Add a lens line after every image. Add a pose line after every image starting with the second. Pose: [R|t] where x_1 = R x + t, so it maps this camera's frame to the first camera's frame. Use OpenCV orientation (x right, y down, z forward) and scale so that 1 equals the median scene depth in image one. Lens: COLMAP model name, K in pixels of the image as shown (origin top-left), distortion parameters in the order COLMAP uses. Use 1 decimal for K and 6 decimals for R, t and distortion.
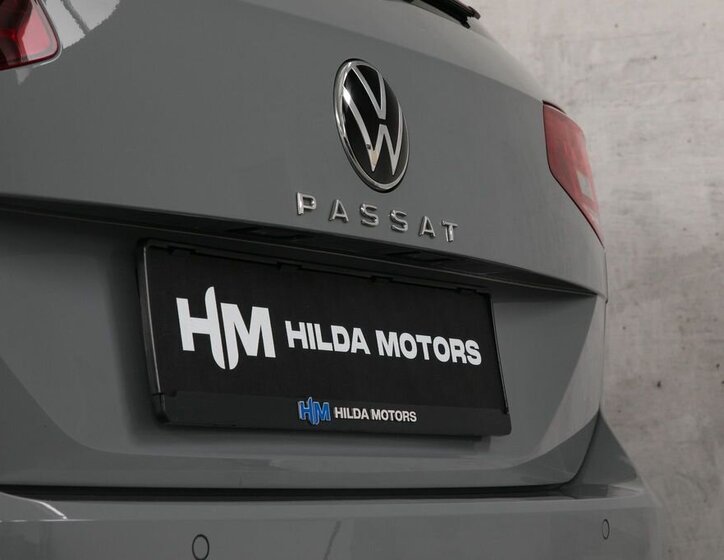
lens RADIAL K [[2412.3, 0, 362.0], [0, 2412.3, 280.0], [0, 0, 1]] dist [-0.072896, -1.541536]
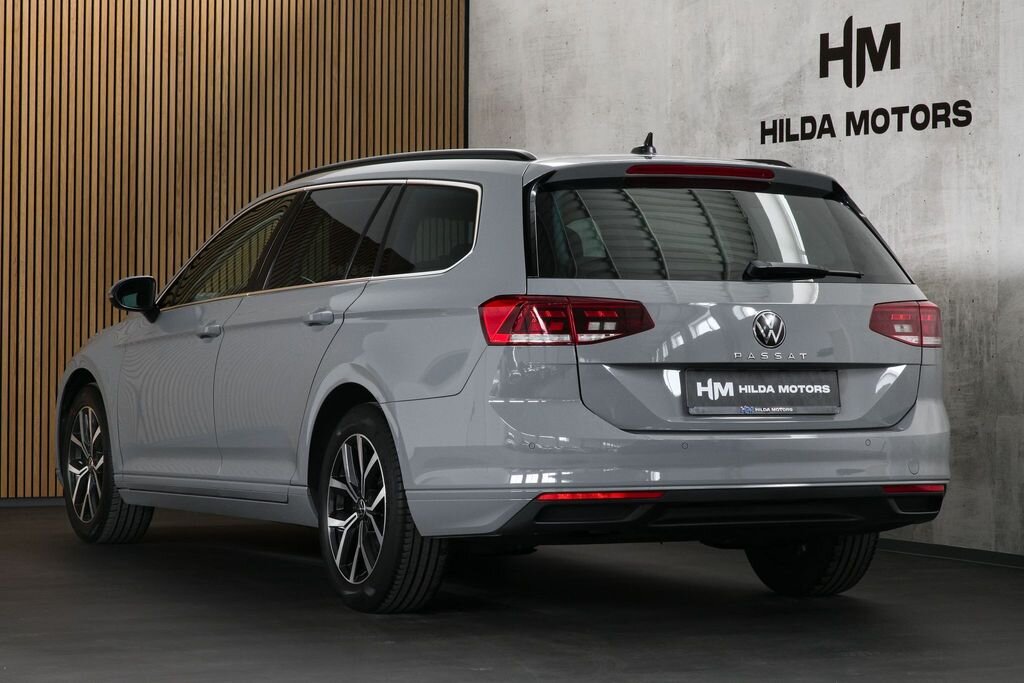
lens RADIAL K [[2751.4, 0, 512.0], [0, 2751.4, 341.5], [0, 0, 1]] dist [-0.008524, -0.128792]
pose [[0.850647, 0.010003, -0.525642, 1.736920], [0.035343, 0.996469, 0.076158, -0.353095], [0.524548, -0.083361, 0.847290, -2.538804]]
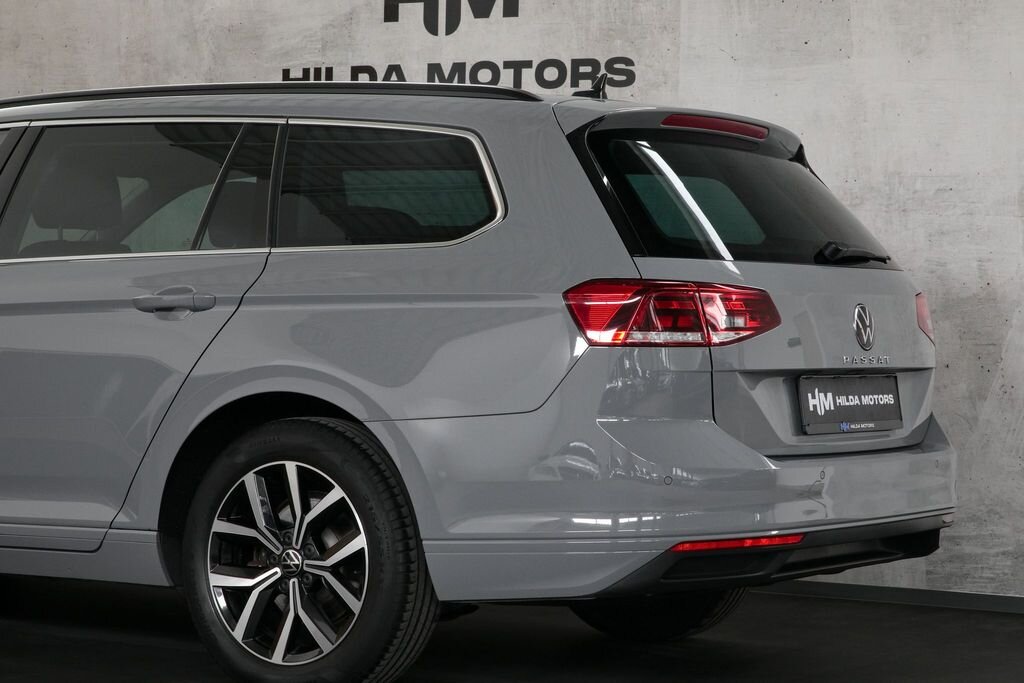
lens RADIAL K [[2616.4, 0, 512.0], [0, 2616.4, 341.5], [0, 0, 1]] dist [-0.120909, 0.921072]
pose [[0.999389, 0.021197, -0.027806, -0.313882], [-0.018488, 0.995371, 0.094311, -0.317495], [0.029676, -0.093740, 0.995154, -2.027510]]
